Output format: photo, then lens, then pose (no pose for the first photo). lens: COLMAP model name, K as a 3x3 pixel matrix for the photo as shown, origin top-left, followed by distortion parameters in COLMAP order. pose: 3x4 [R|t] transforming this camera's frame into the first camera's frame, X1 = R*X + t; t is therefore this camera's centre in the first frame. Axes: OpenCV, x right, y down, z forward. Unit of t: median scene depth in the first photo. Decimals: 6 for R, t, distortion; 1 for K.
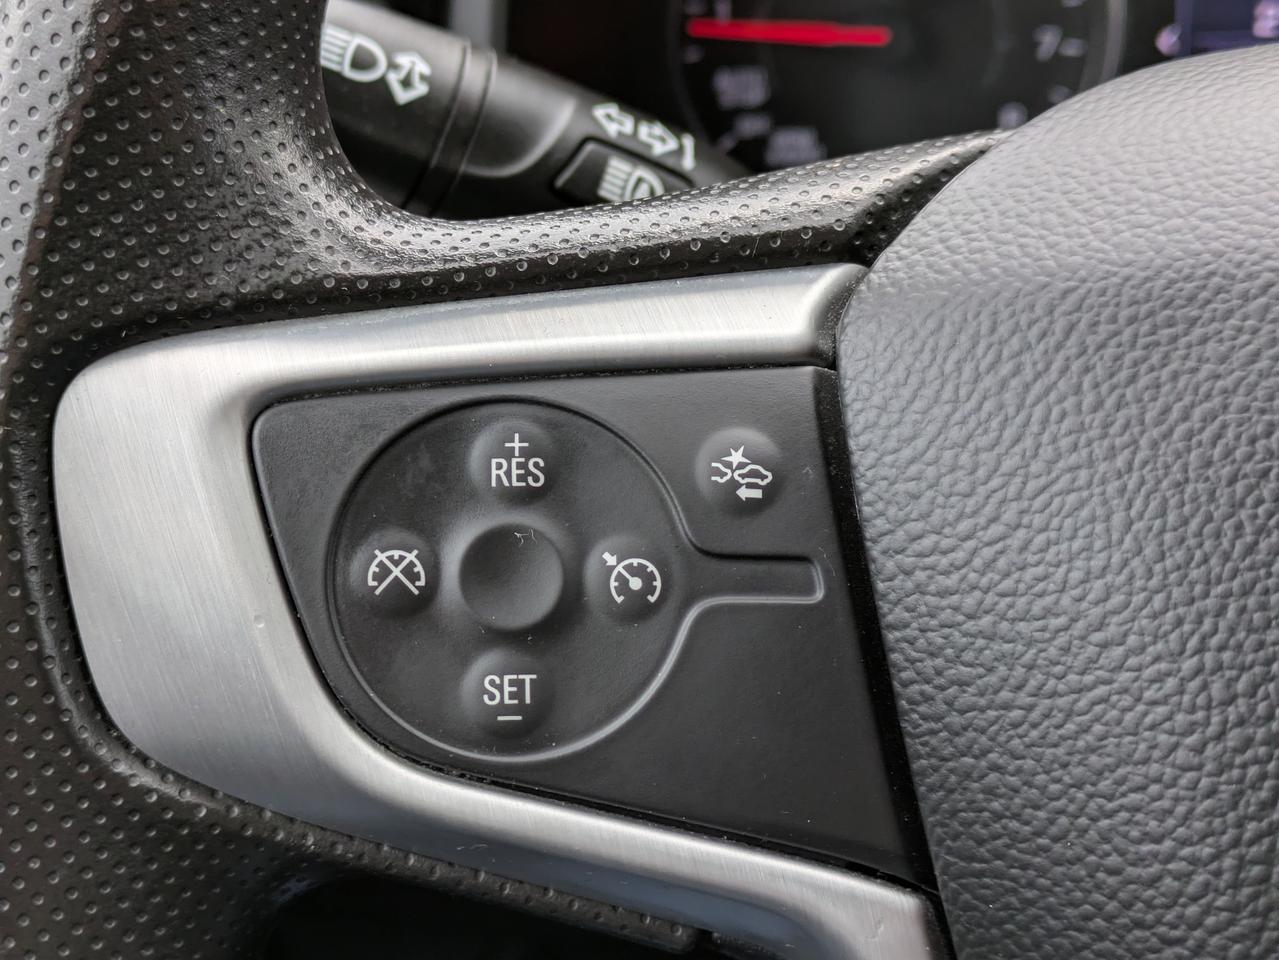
lens RADIAL K [[1895.3, 0, 639.8], [0, 1895.3, 479.3], [0, 0, 1]] dist [0.041894, 0.000000]
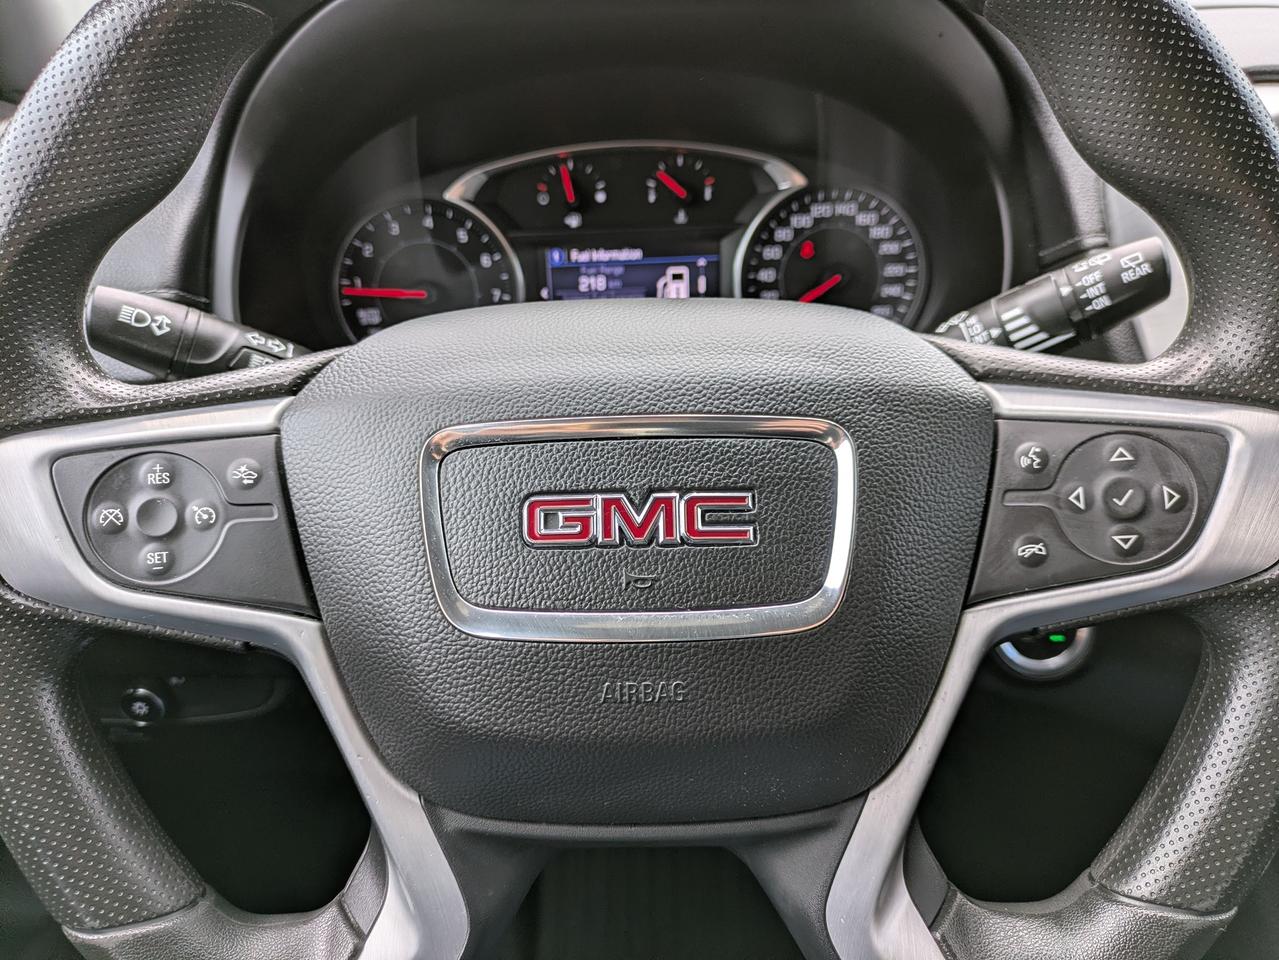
lens RADIAL K [[938.6, 0, 633.6], [0, 938.6, 506.8], [0, 0, 1]] dist [-0.003040, -0.008087]
pose [[0.984671, -0.056478, 0.165027, 0.384439], [0.053463, 0.998313, 0.022662, 0.043216], [-0.166029, -0.013492, 0.986029, -0.441493]]
